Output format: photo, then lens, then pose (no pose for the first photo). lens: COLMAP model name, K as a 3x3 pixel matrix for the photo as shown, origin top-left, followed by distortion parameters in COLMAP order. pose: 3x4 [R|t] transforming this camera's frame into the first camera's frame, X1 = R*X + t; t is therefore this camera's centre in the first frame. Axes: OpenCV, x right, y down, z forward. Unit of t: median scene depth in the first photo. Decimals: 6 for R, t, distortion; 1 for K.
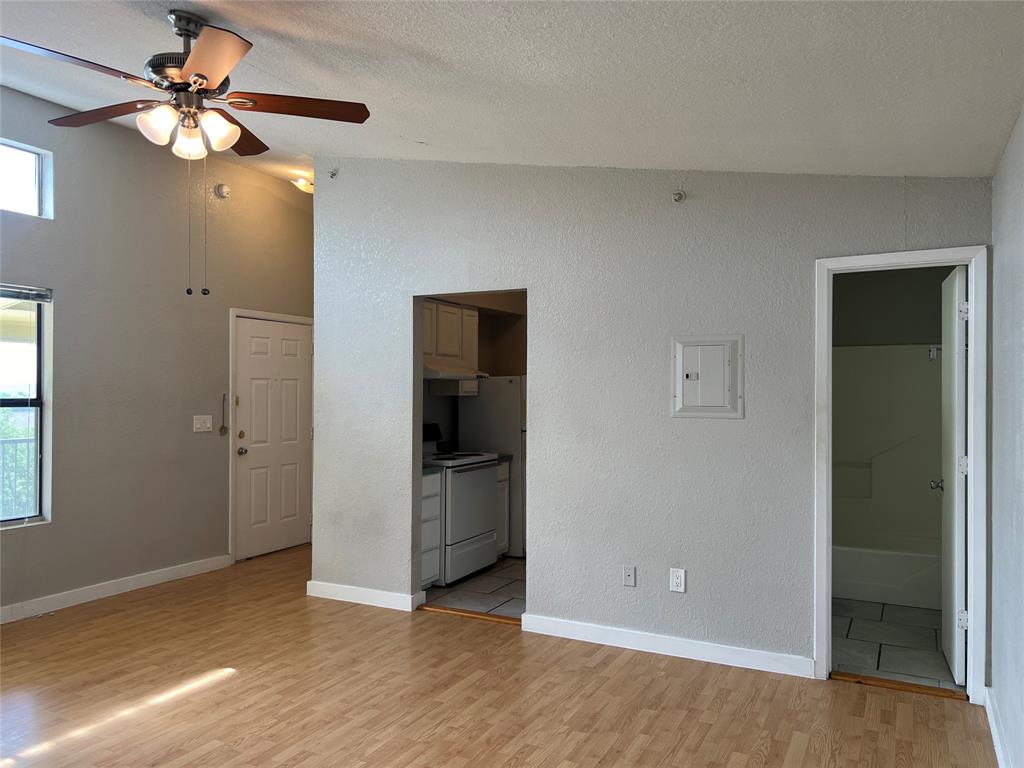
lens RADIAL K [[775.7, 0, 514.9], [0, 775.7, 390.3], [0, 0, 1]] dist [0.035526, -0.035724]
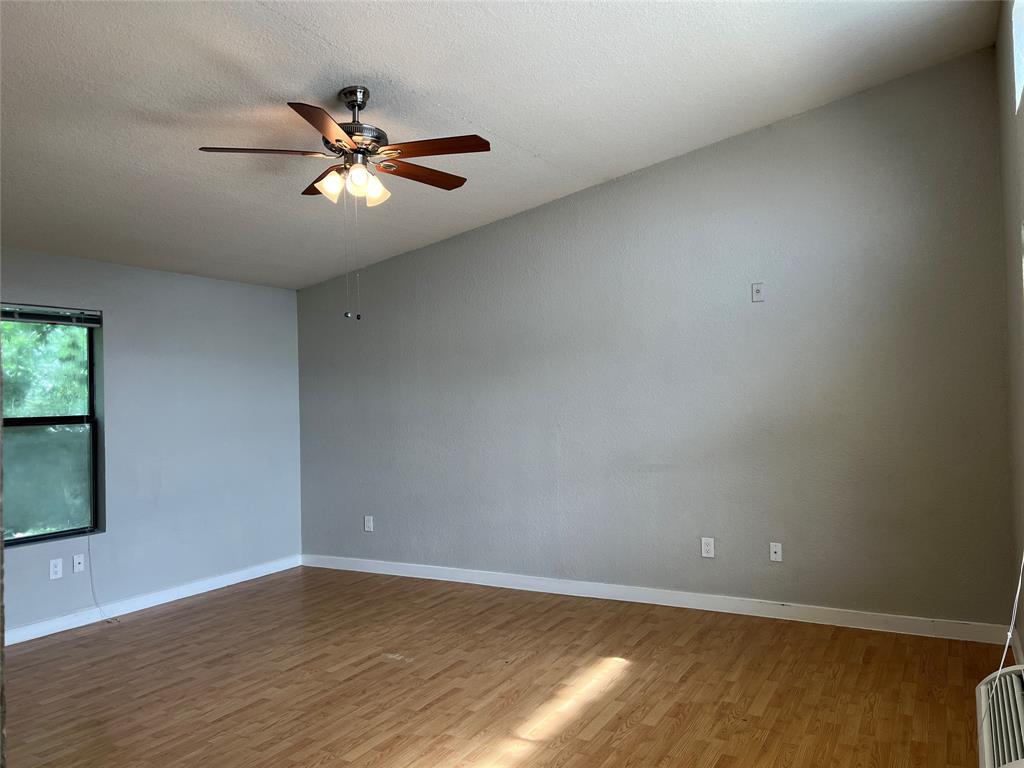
lens RADIAL K [[775.7, 0, 513.3], [0, 775.7, 382.0], [0, 0, 1]] dist [0.035526, -0.035724]
pose [[-0.999197, 0.014273, 0.037428, -0.493552], [0.013731, 0.999798, -0.014689, -0.004997], [-0.037630, -0.014163, -0.999191, 1.544948]]
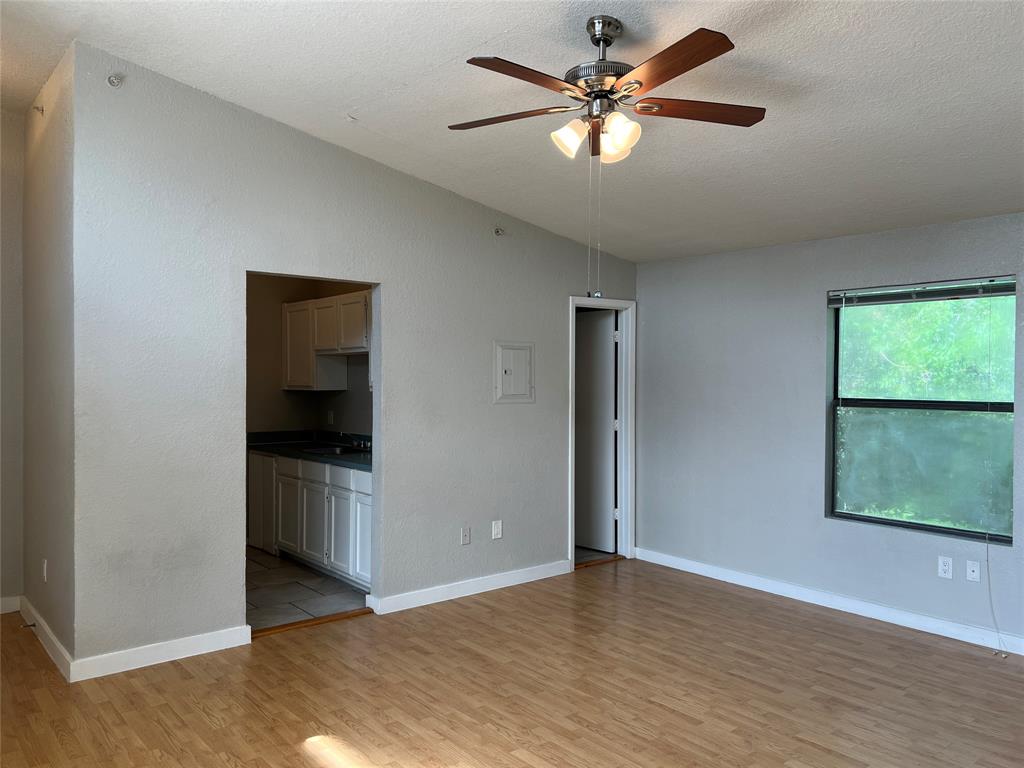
lens RADIAL K [[775.7, 0, 514.5], [0, 775.7, 379.6], [0, 0, 1]] dist [0.035526, -0.035724]
pose [[0.385868, -0.006669, 0.922530, -0.995543], [-0.003226, 0.999958, 0.008578, -0.017134], [-0.922548, -0.006286, 0.385831, 0.492491]]
